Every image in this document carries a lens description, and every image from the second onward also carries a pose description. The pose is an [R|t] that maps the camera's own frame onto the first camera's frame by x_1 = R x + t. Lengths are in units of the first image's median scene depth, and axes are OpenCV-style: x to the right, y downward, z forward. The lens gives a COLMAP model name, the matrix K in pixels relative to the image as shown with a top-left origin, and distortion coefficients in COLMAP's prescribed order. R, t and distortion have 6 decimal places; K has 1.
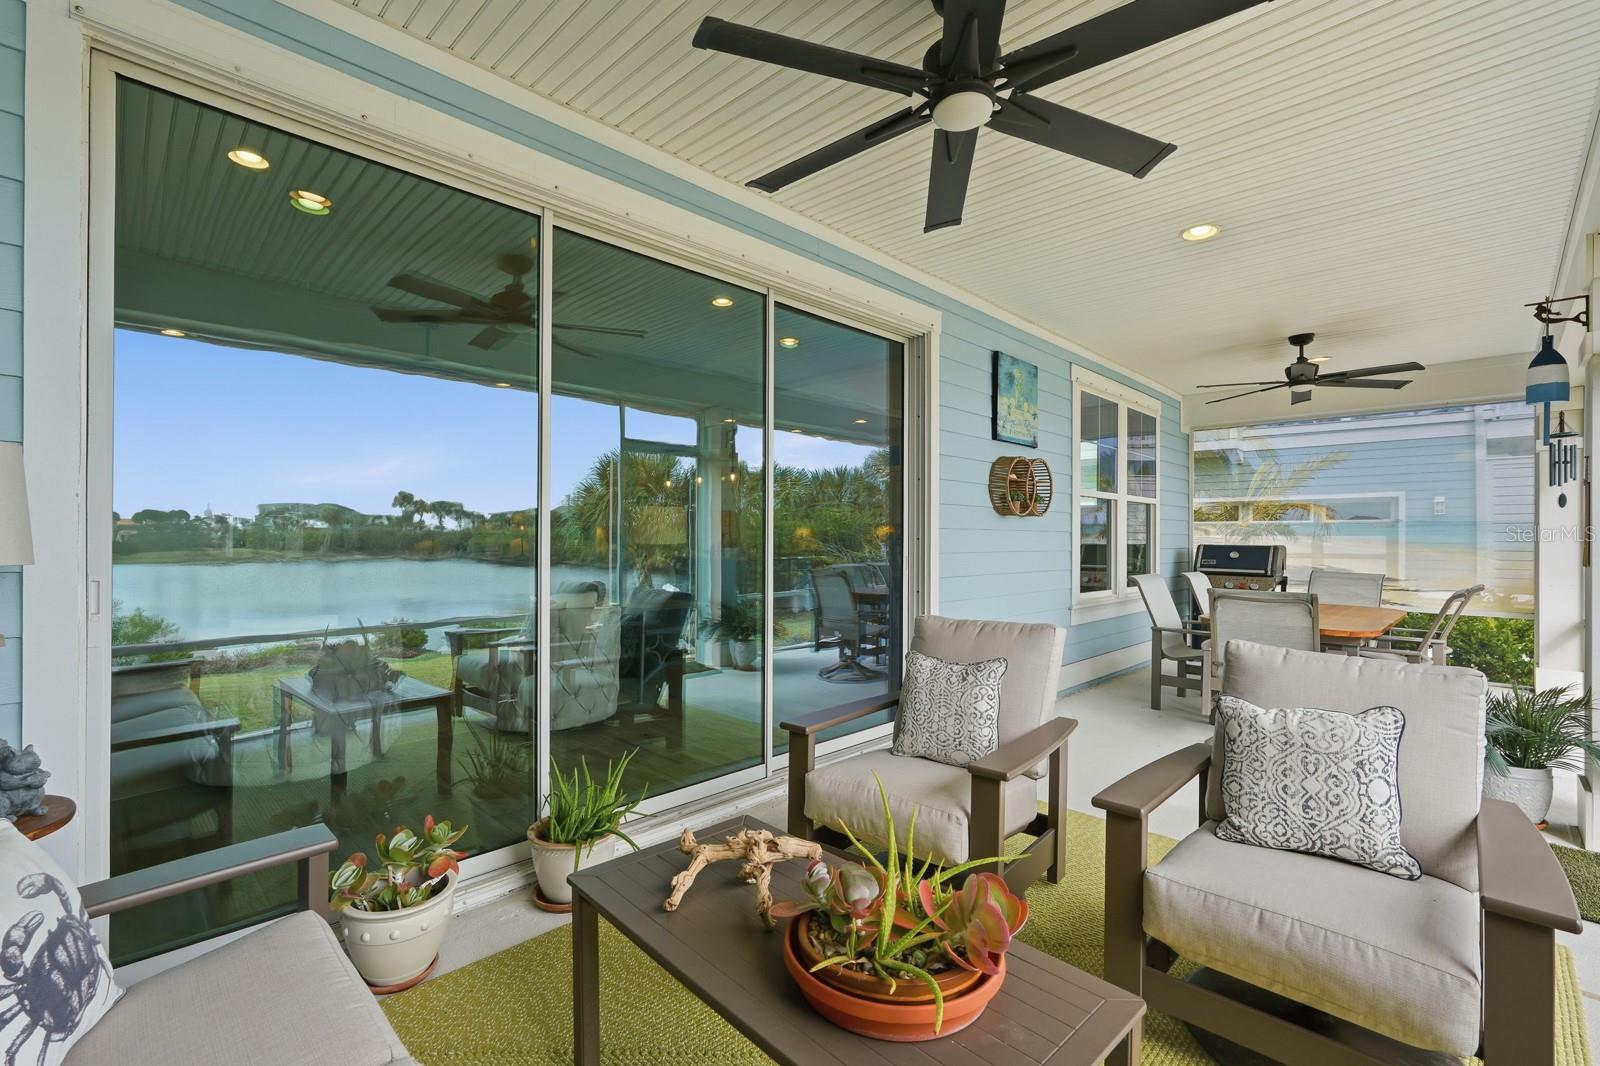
lens RADIAL K [[711.0, 0, 801.9], [0, 711.0, 535.8], [0, 0, 1]] dist [0.001127, 0.000287]
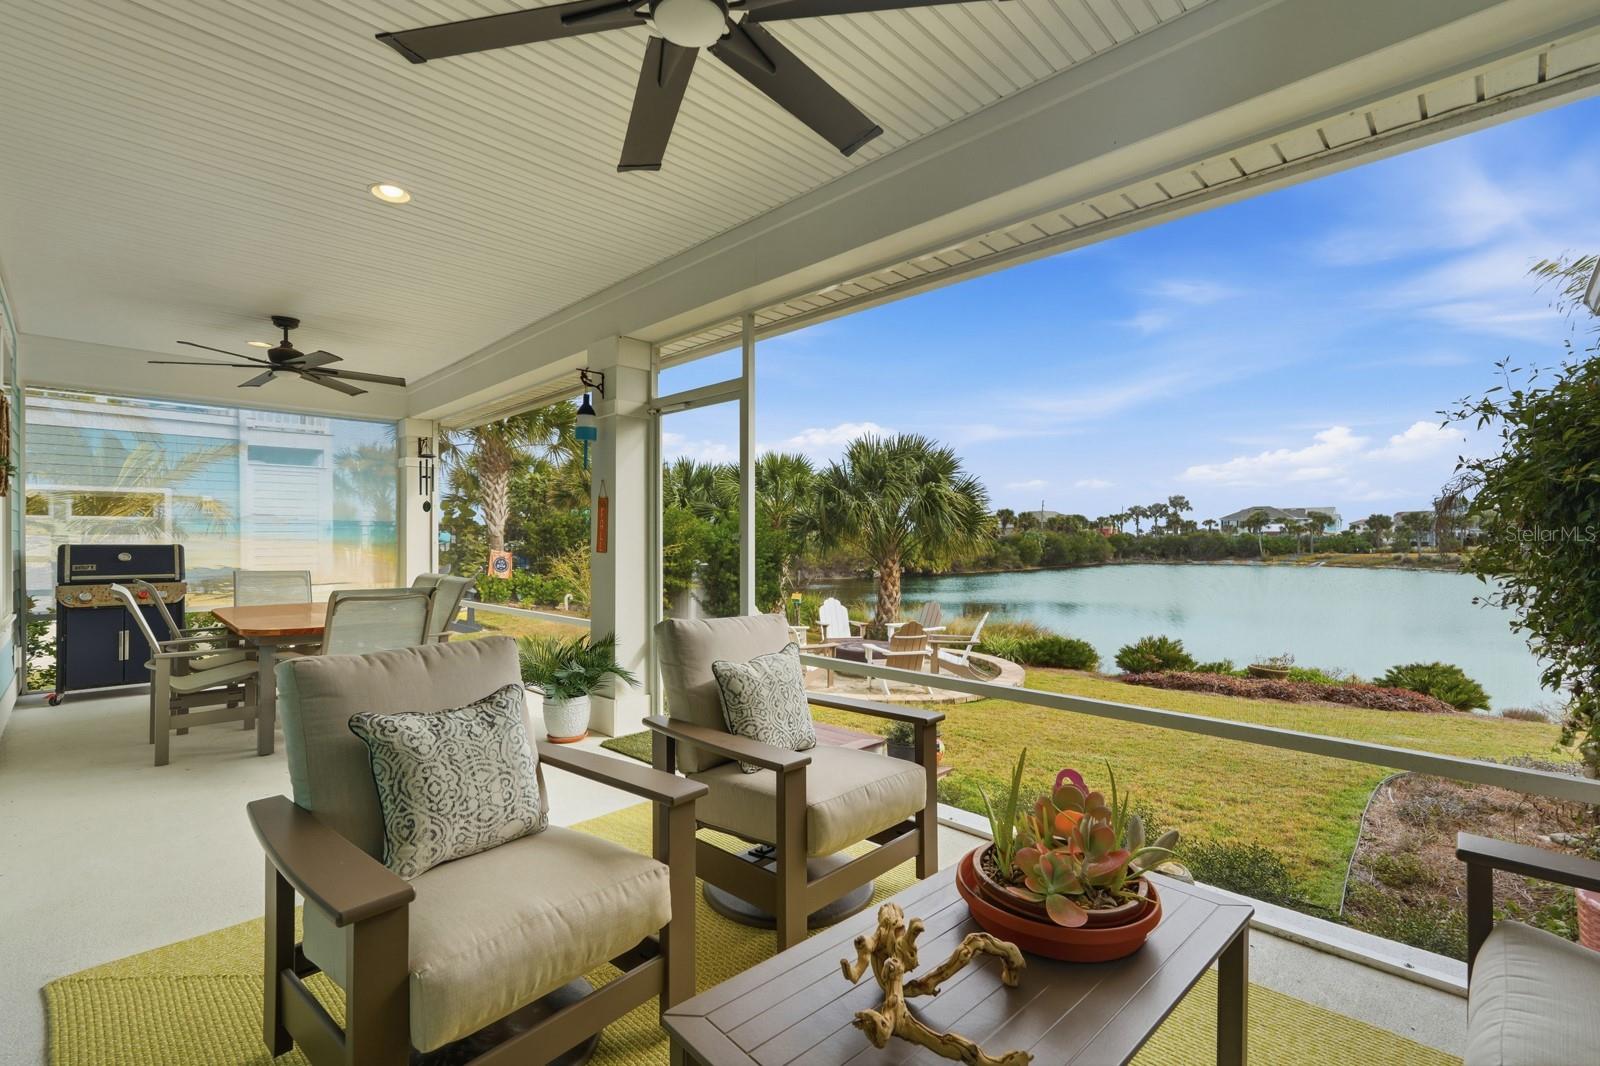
lens RADIAL K [[711.0, 0, 801.9], [0, 711.0, 535.8], [0, 0, 1]] dist [0.001127, 0.000287]
pose [[0.011912, 0.001922, 0.999927, -0.387560], [-0.001161, 0.999998, -0.001908, 0.009480], [-0.999928, -0.001138, 0.011914, 0.537162]]
